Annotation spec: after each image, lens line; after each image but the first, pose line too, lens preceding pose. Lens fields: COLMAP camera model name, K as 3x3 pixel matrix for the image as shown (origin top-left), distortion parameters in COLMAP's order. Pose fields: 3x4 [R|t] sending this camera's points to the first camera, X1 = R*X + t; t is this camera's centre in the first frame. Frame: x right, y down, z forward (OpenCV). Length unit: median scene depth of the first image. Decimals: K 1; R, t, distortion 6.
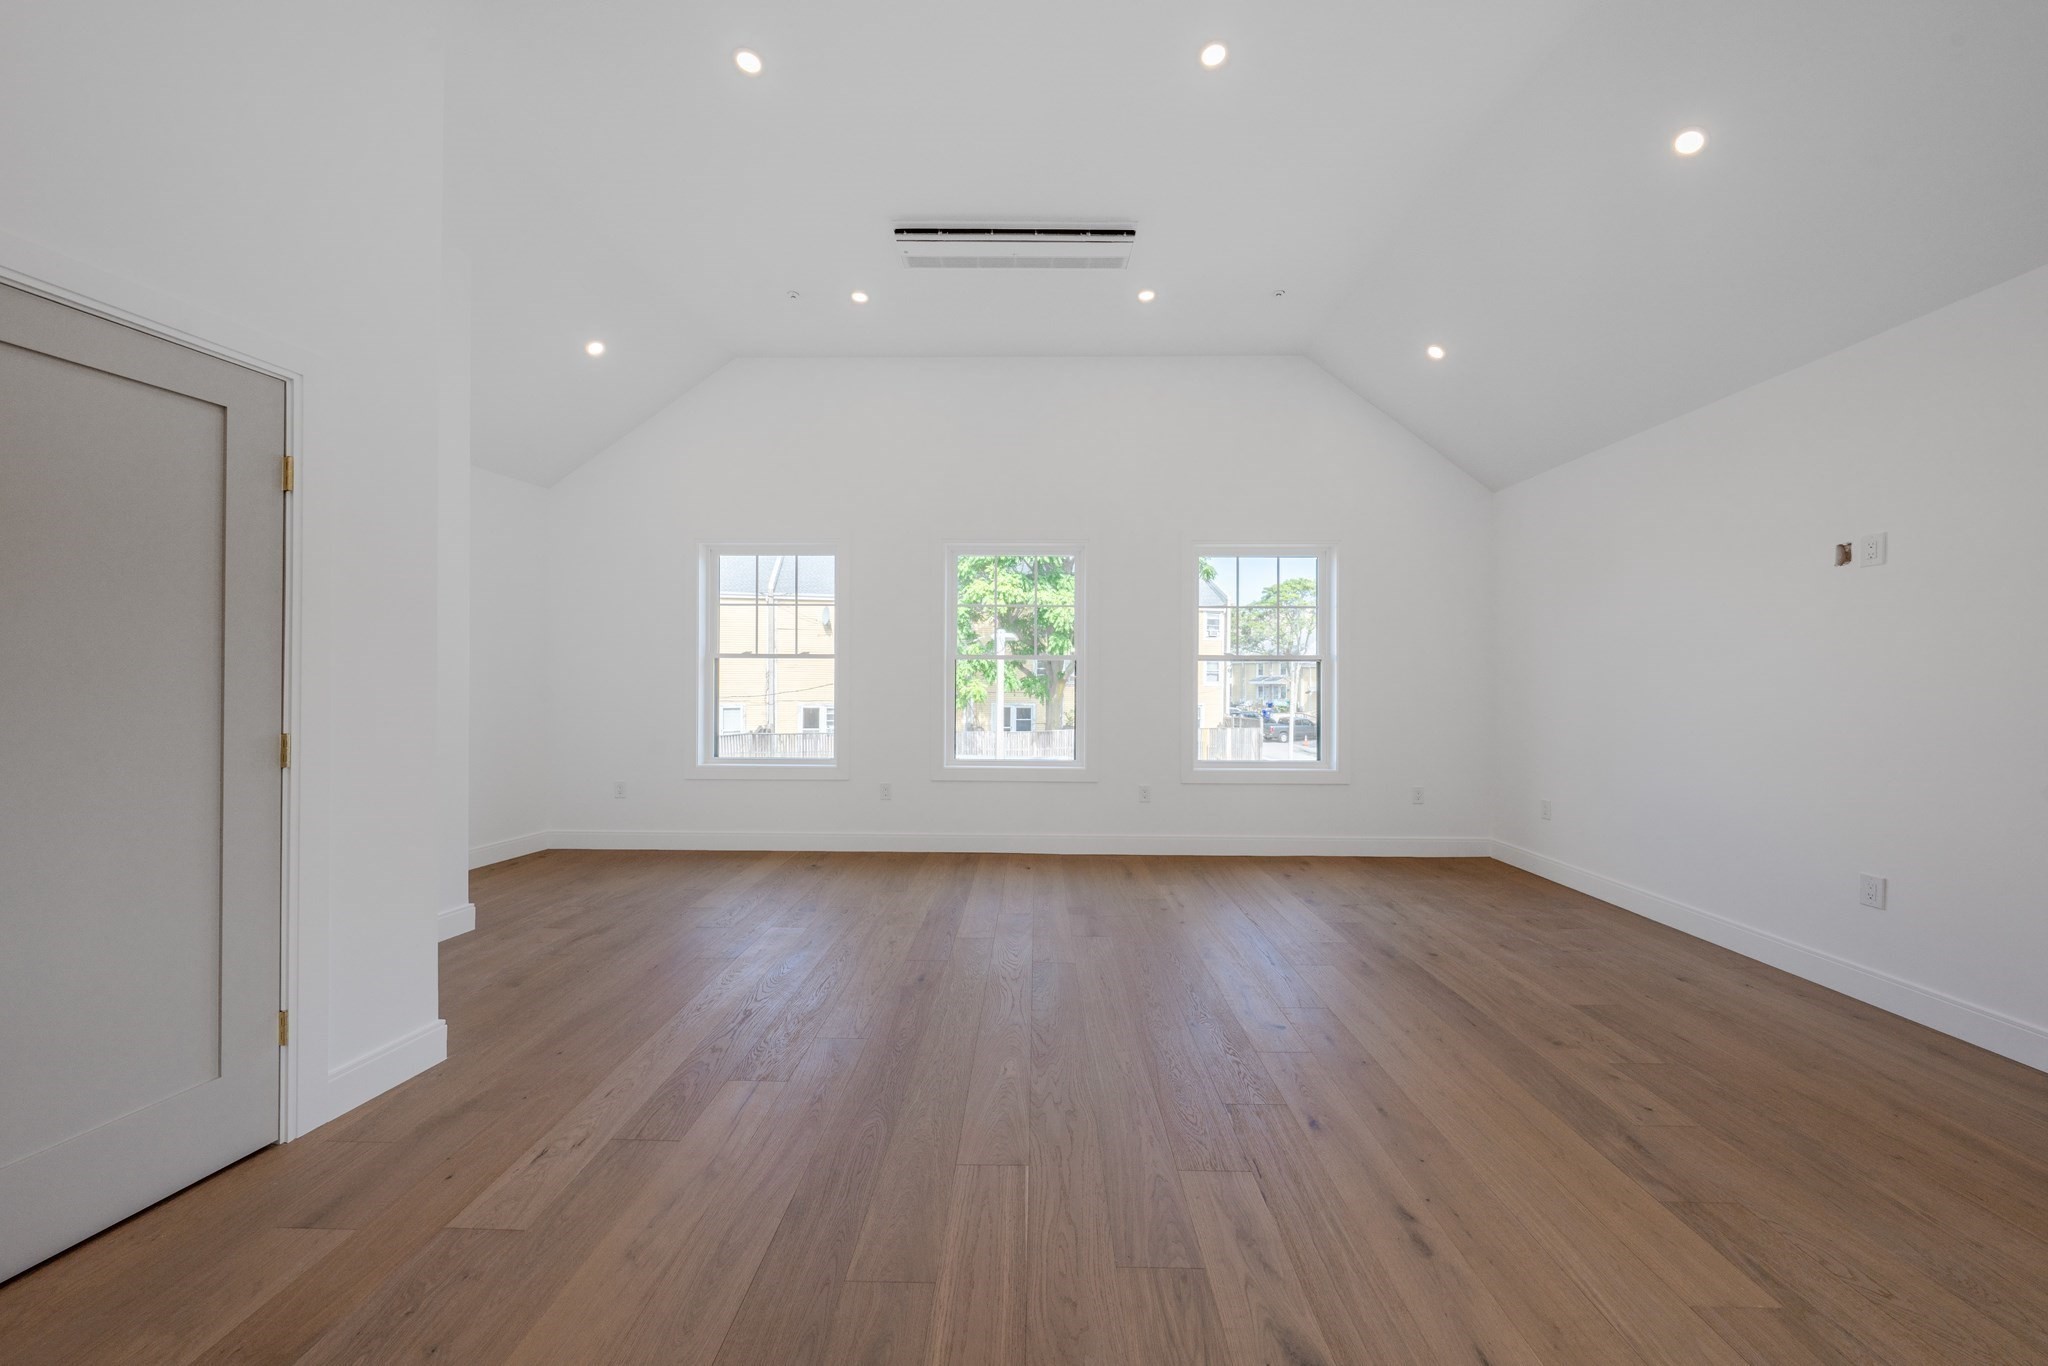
lens RADIAL K [[693.3, 0, 1018.2], [0, 693.3, 680.6], [0, 0, 1]] dist [-0.000045, -0.000146]
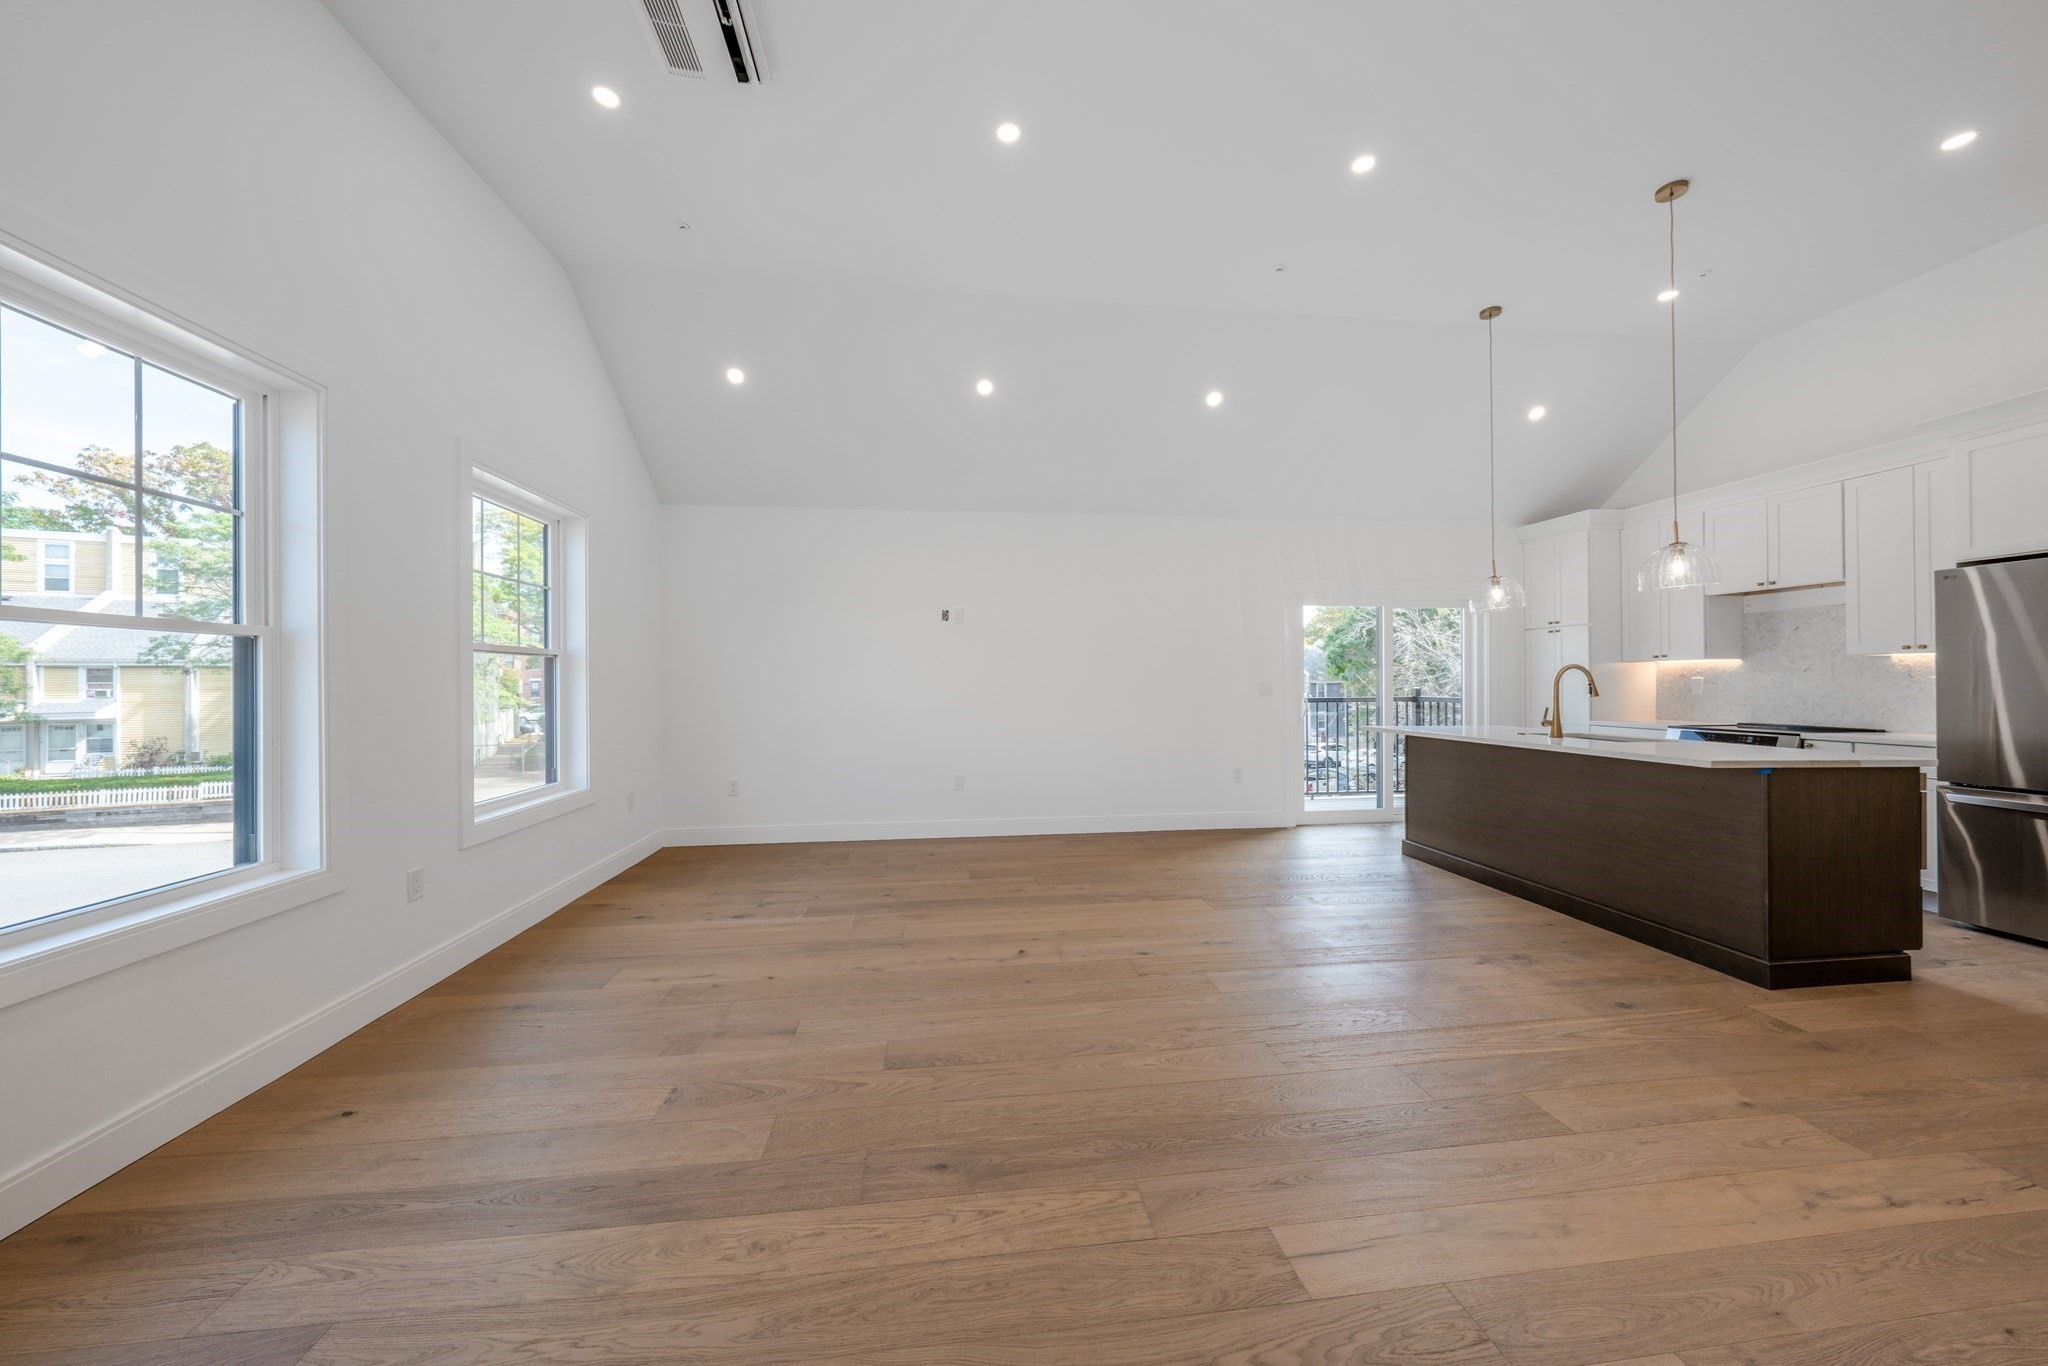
lens RADIAL K [[693.3, 0, 1032.0], [0, 693.3, 678.9], [0, 0, 1]] dist [-0.000045, -0.000146]
pose [[-0.160586, -0.000097, 0.987022, -0.777281], [0.001813, 0.999998, 0.000393, -0.002704], [-0.987020, 0.001853, -0.160585, 1.042807]]
